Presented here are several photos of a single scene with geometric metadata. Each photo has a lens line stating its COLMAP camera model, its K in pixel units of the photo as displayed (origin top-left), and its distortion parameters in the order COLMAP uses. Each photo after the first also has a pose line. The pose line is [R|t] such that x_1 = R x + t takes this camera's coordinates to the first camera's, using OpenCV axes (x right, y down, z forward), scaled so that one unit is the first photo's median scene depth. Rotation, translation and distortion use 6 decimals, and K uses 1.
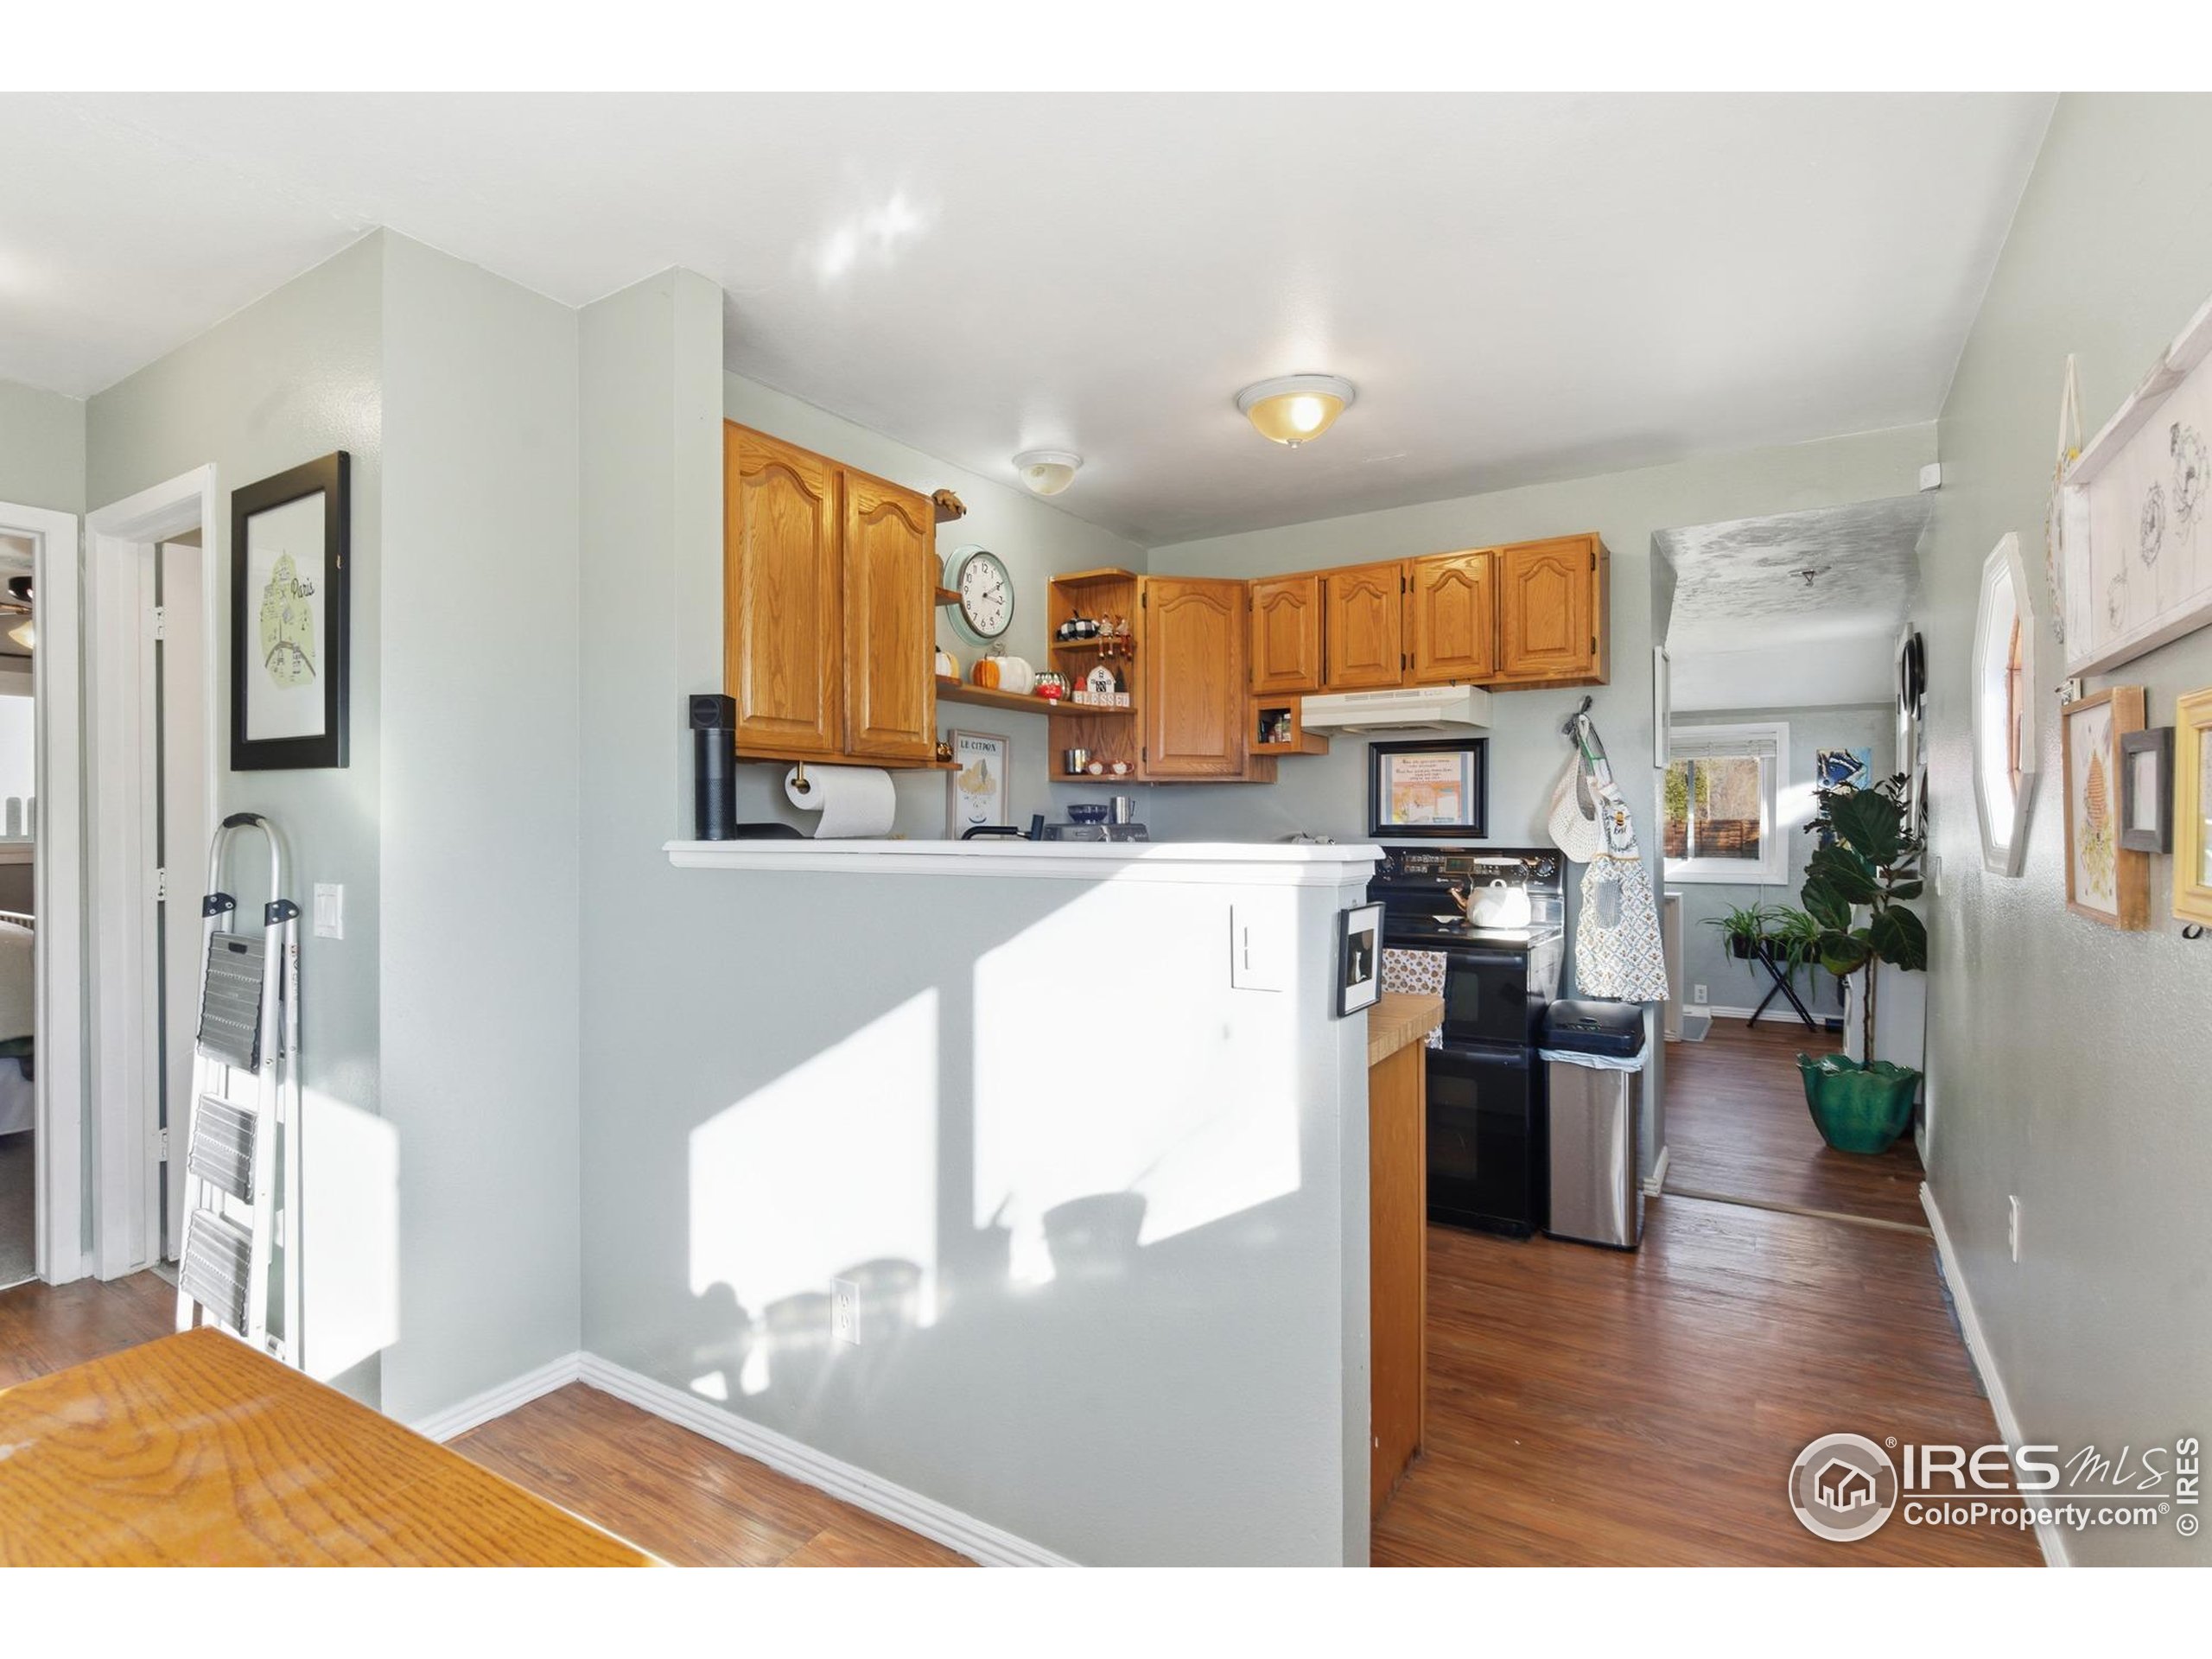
lens RADIAL K [[1068.1, 0, 1114.0], [0, 1068.1, 817.4], [0, 0, 1]] dist [0.002161, 0.000204]
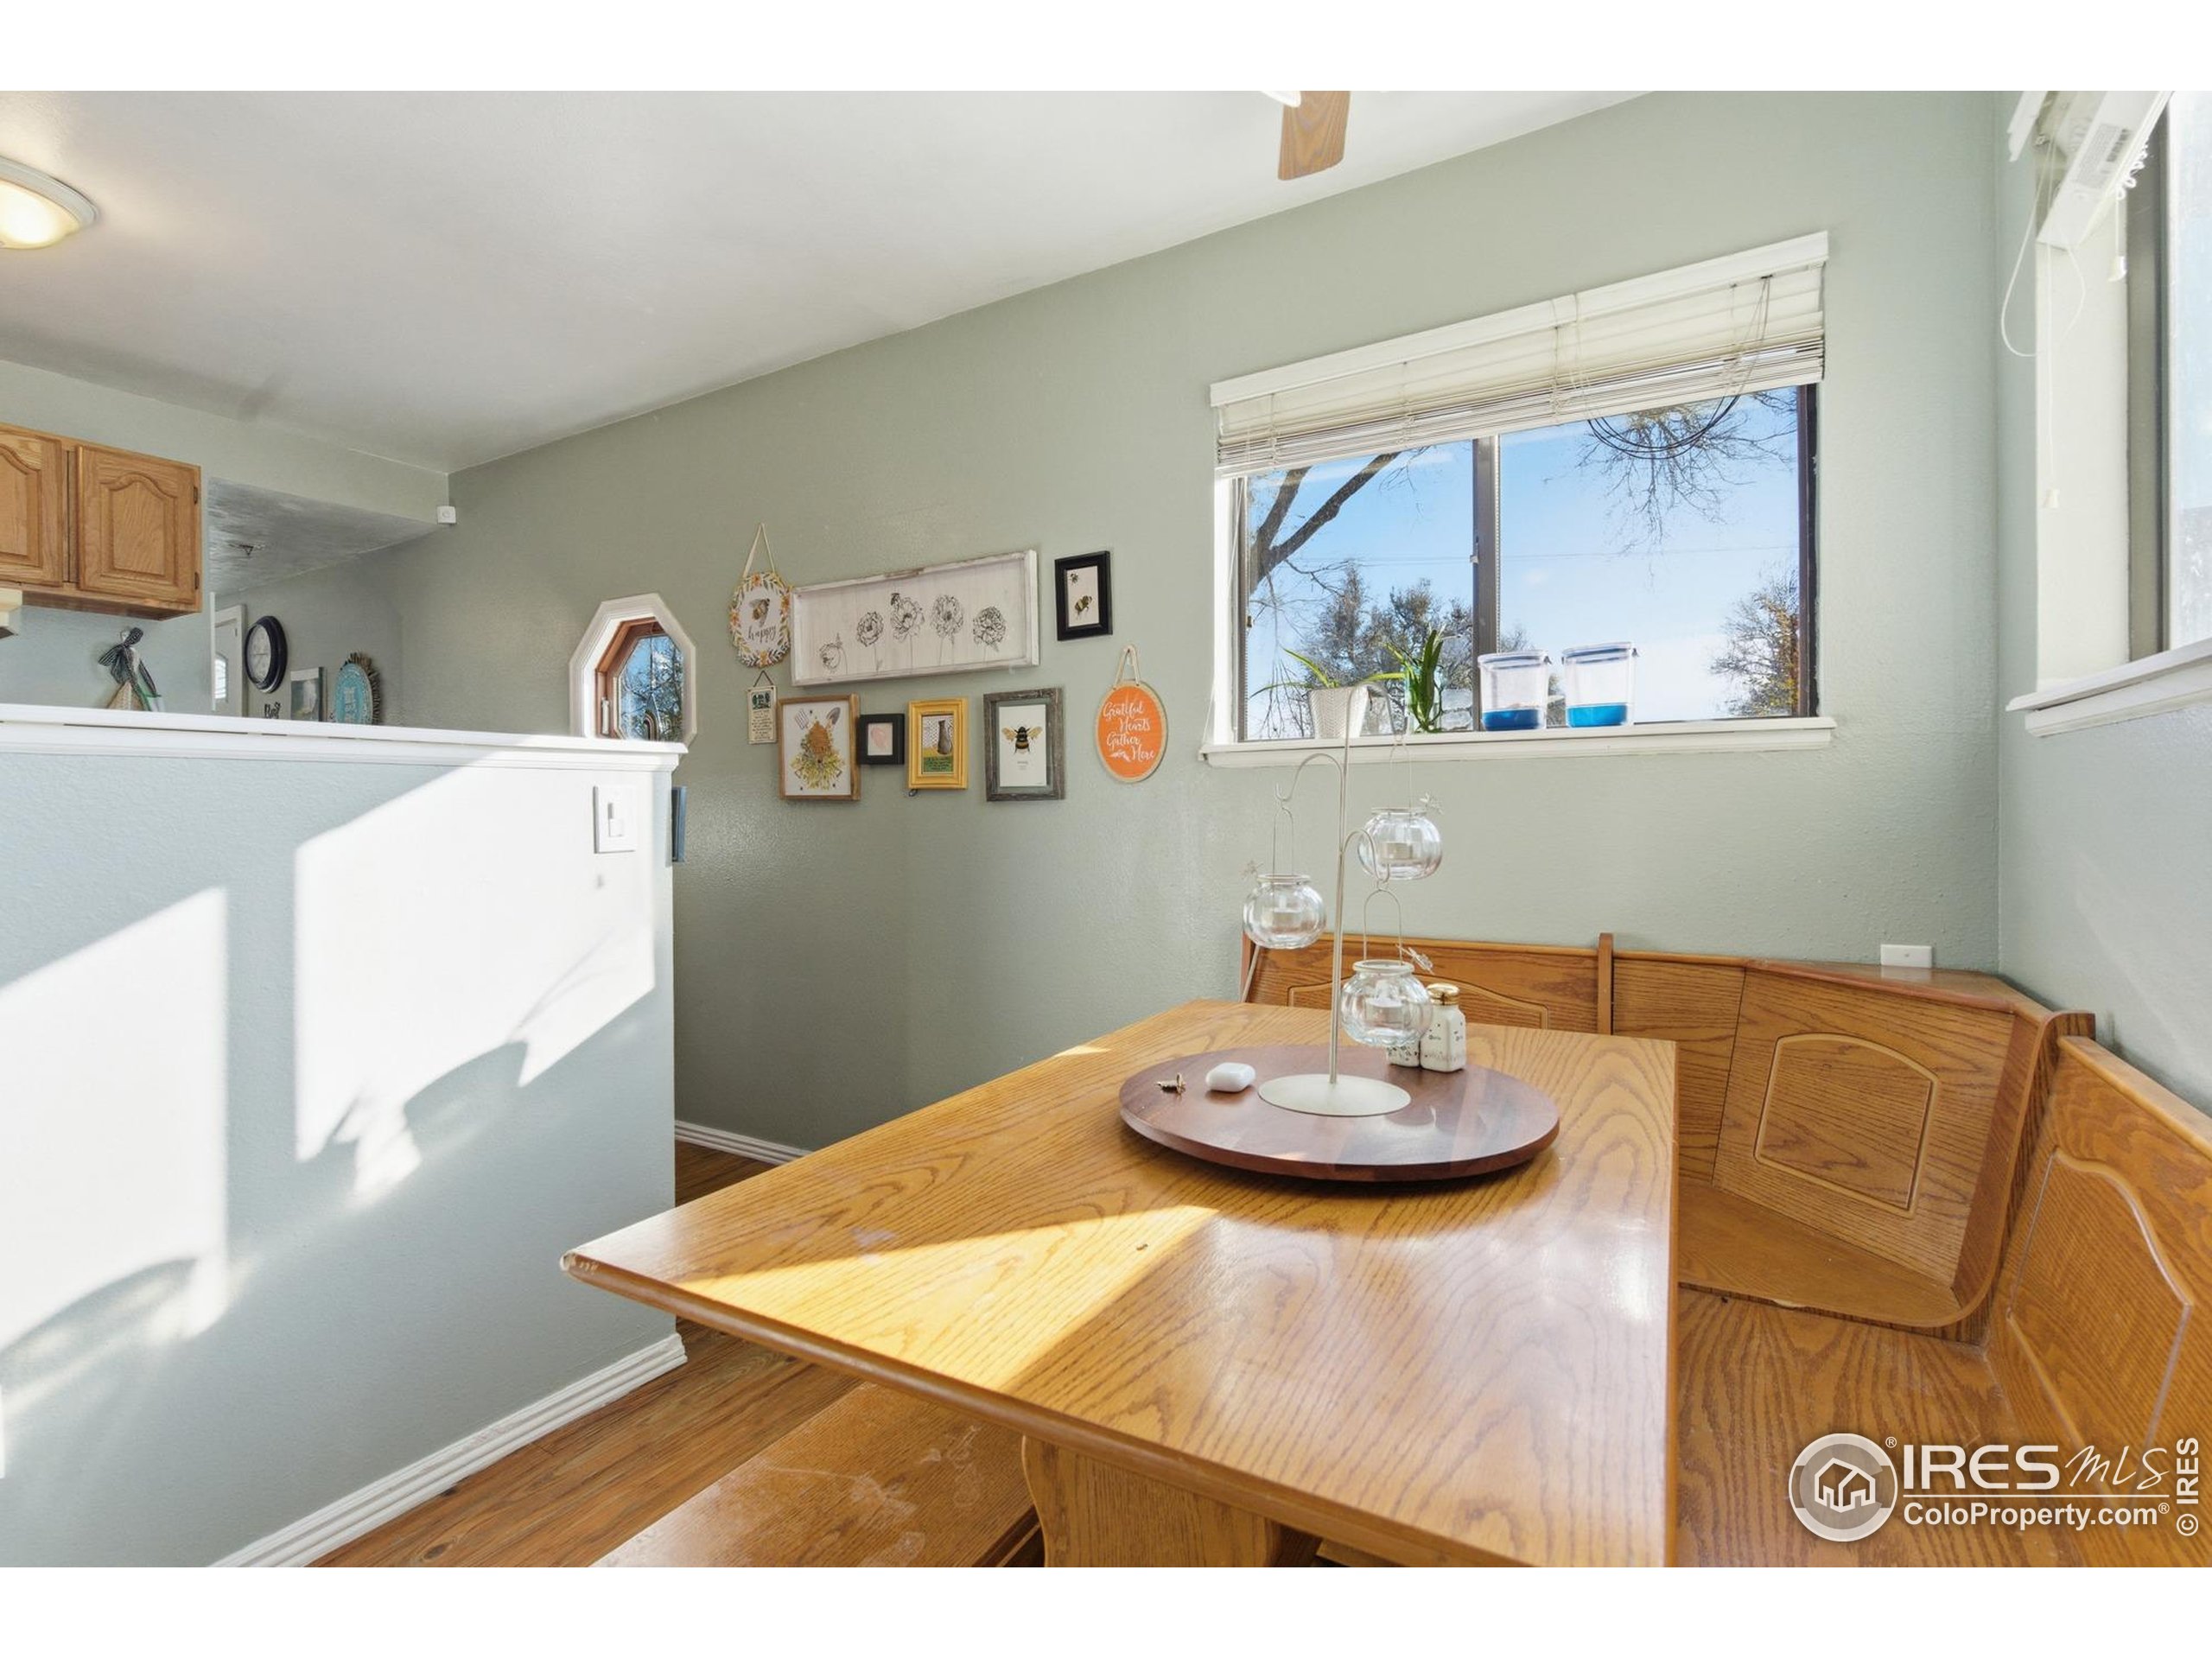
lens RADIAL K [[1020.5, 0, 1108.3], [0, 1020.5, 821.4], [0, 0, 1]] dist [-0.003472, -0.000552]
pose [[-0.018503, -0.000775, 0.999828, -0.757016], [0.001902, 0.999998, 0.000810, 0.089977], [-0.999827, 0.001917, -0.018502, 0.293766]]
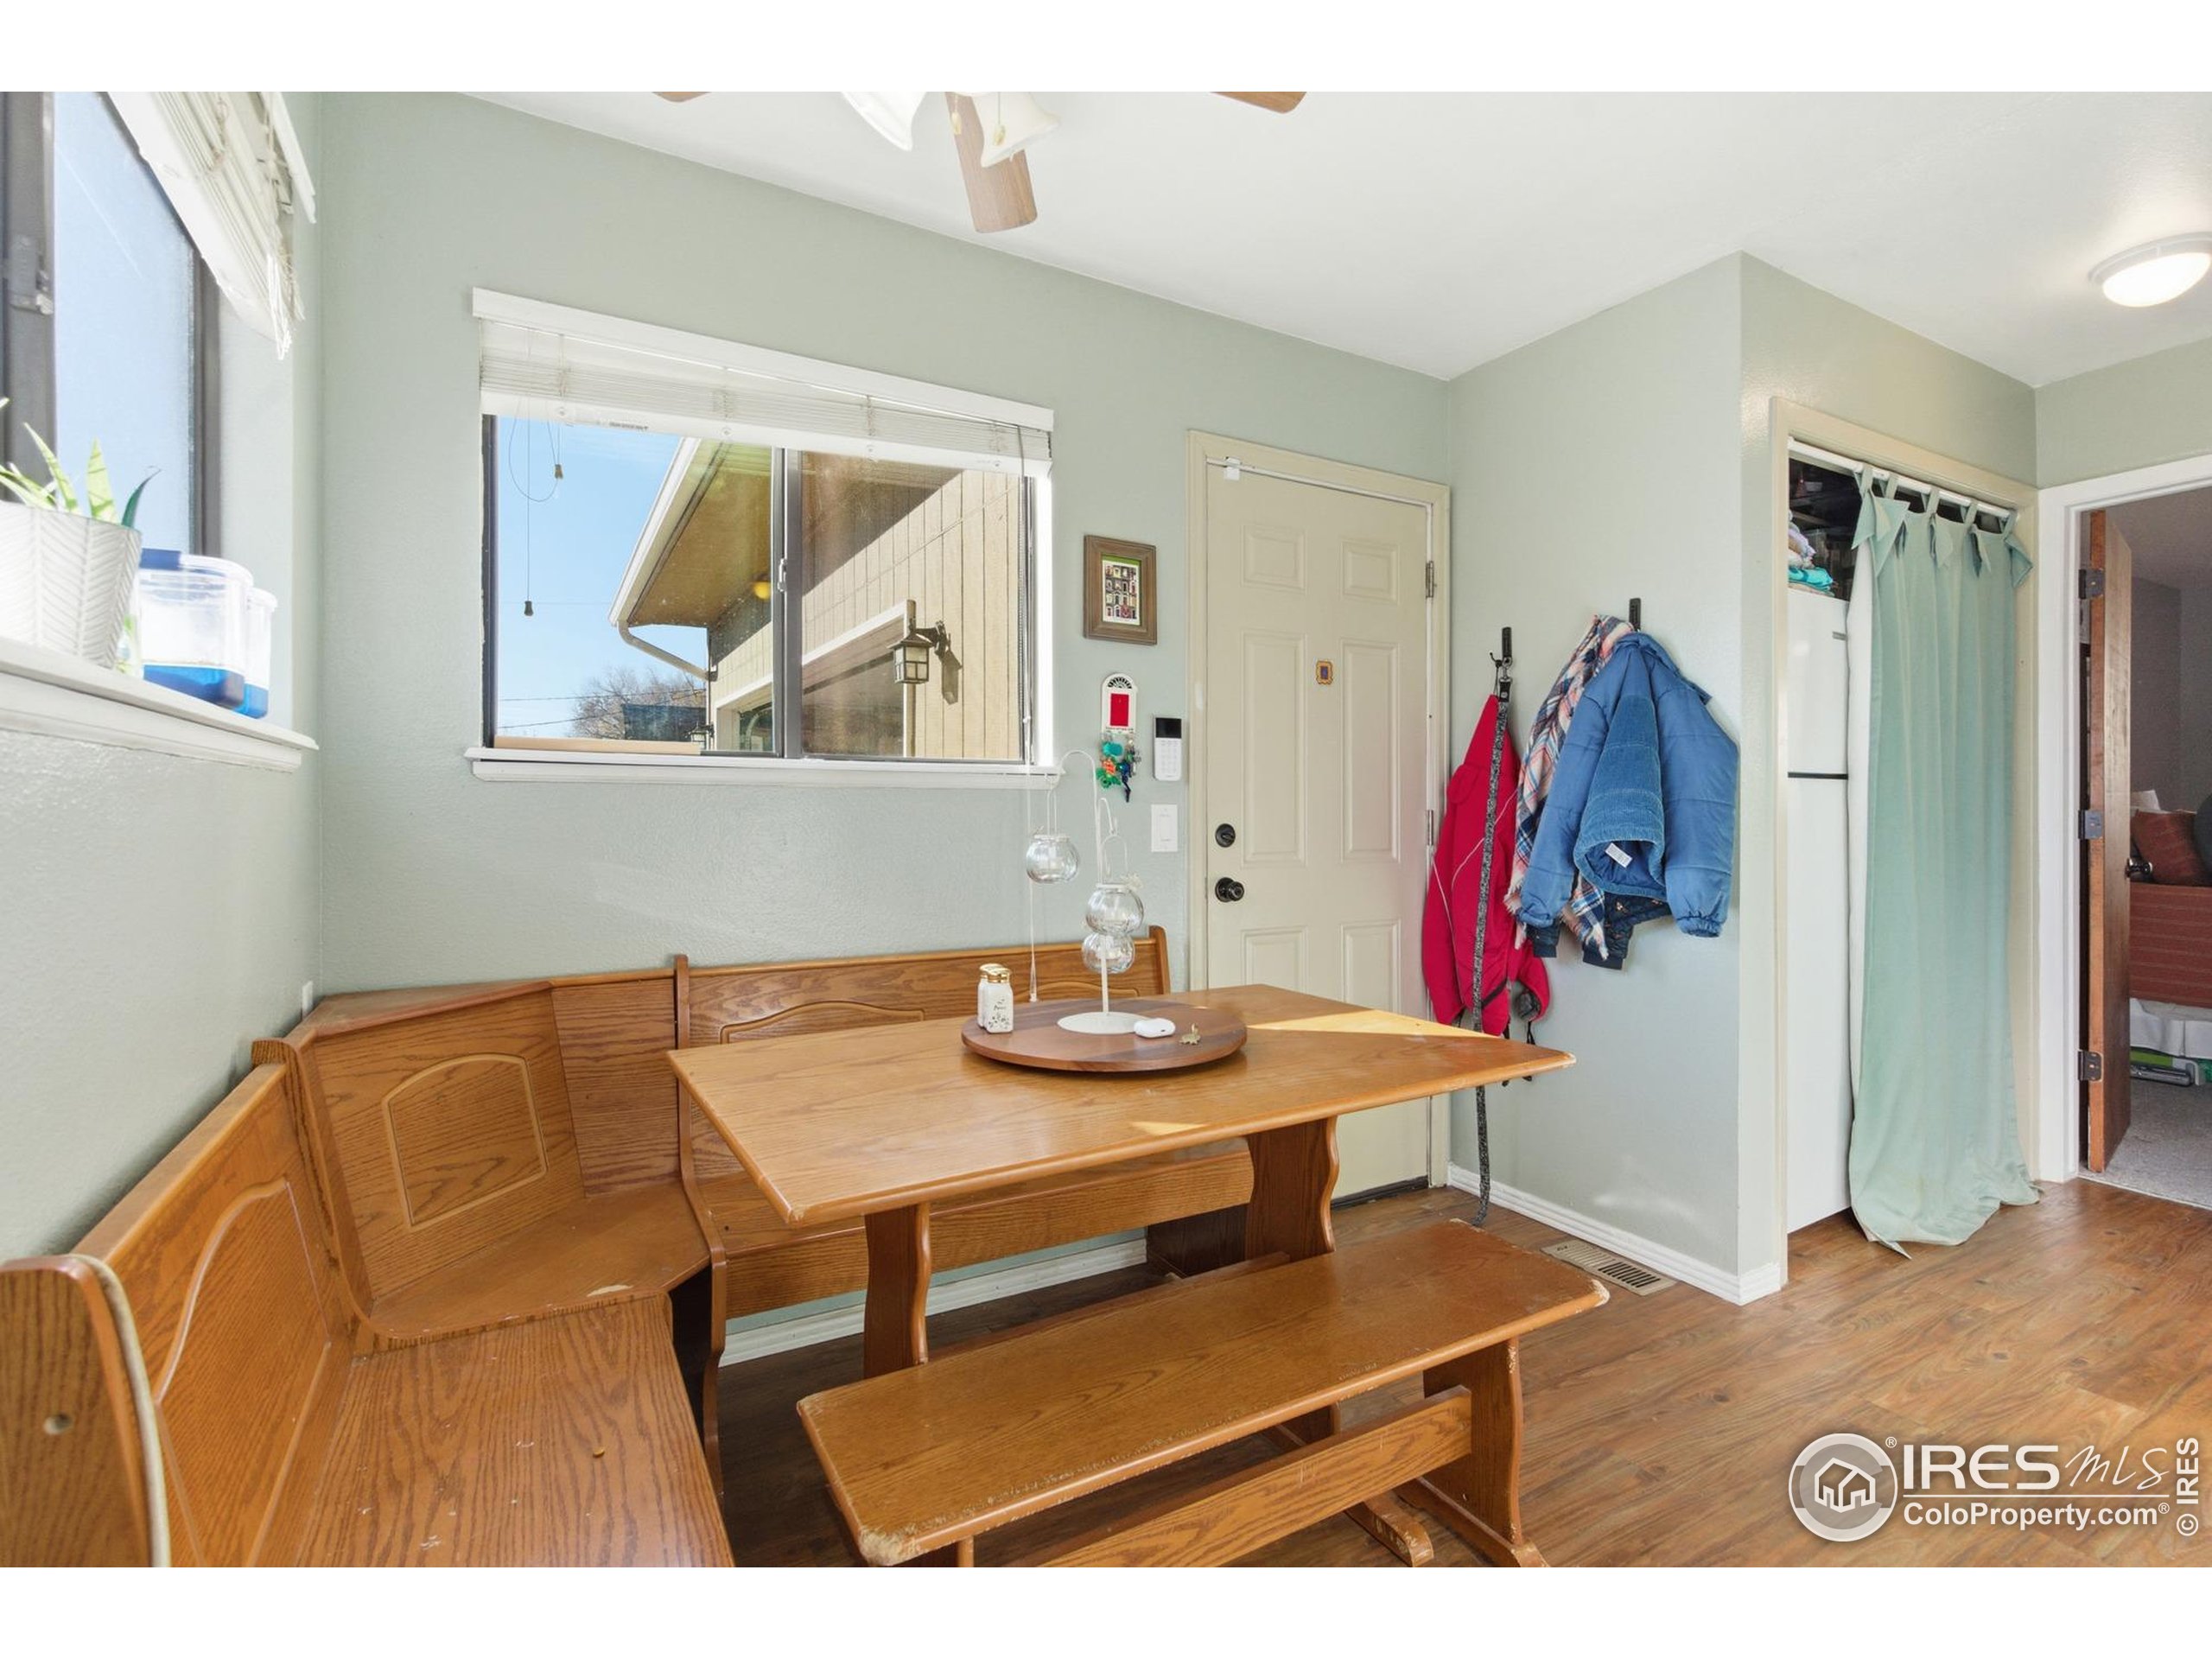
lens RADIAL K [[1068.1, 0, 1114.0], [0, 1068.1, 817.4], [0, 0, 1]] dist [0.002161, 0.000204]
pose [[-0.486307, 0.003099, -0.873782, 0.400357], [0.002005, 0.999995, 0.002430, 0.065134], [0.873786, -0.000570, -0.486311, 0.561209]]
